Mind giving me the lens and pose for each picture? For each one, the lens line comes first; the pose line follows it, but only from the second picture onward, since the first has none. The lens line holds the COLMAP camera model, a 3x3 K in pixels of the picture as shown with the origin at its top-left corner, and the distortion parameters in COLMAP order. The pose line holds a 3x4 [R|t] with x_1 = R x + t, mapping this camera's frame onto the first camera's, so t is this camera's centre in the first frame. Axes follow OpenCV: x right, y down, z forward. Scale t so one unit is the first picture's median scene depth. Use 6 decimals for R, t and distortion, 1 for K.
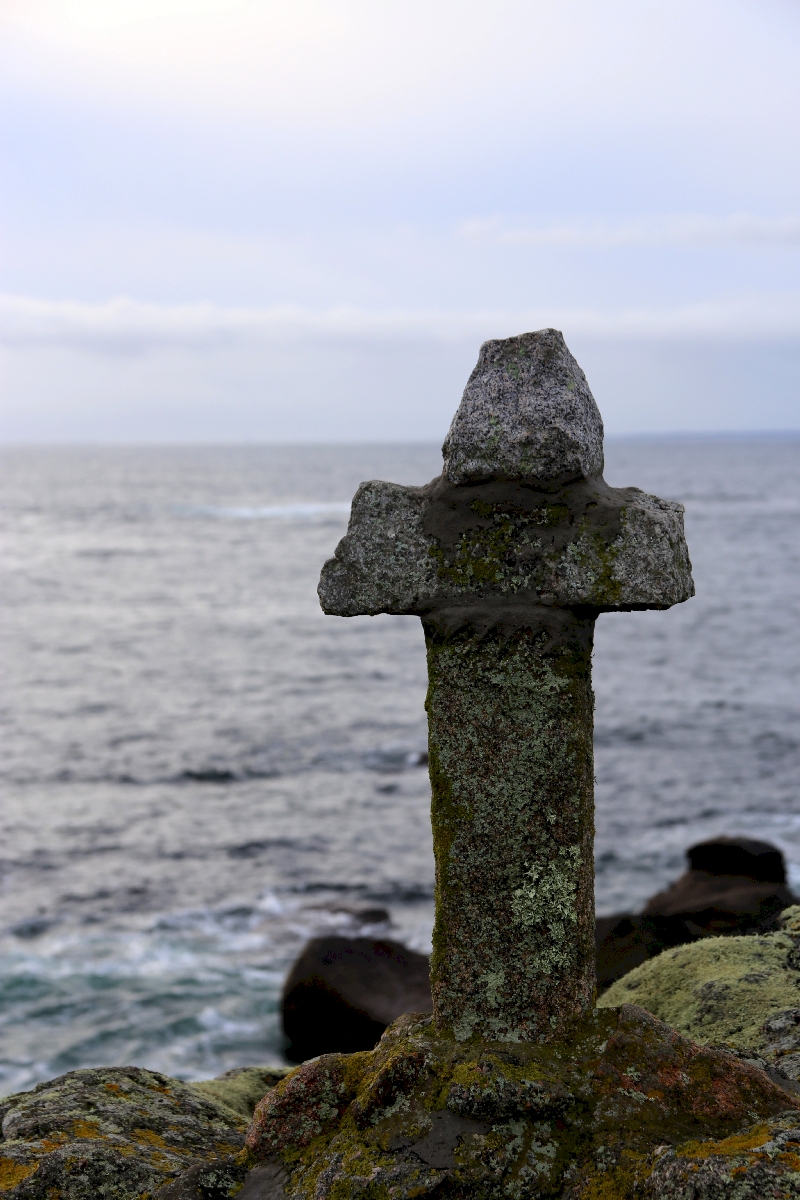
lens RADIAL K [[3253.3, 0, 395.9], [0, 3253.3, 596.6], [0, 0, 1]] dist [0.562215, 0.000000]
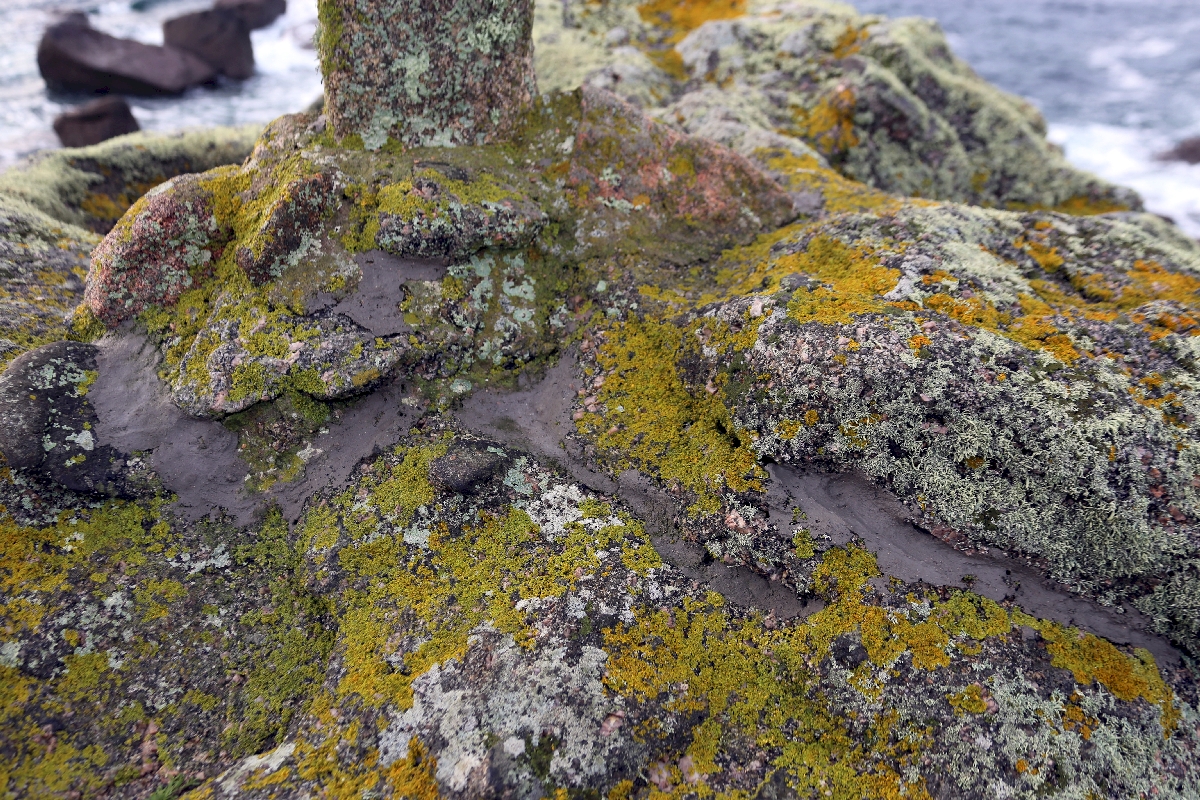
lens RADIAL K [[1280.6, 0, 606.0], [0, 1280.6, 392.3], [0, 0, 1]] dist [-0.047301, 0.000000]
pose [[0.928006, -0.143170, 0.343959, -0.038889], [-0.000035, 0.923183, 0.384361, 0.075885], [-0.372566, -0.356701, 0.856714, 0.723342]]
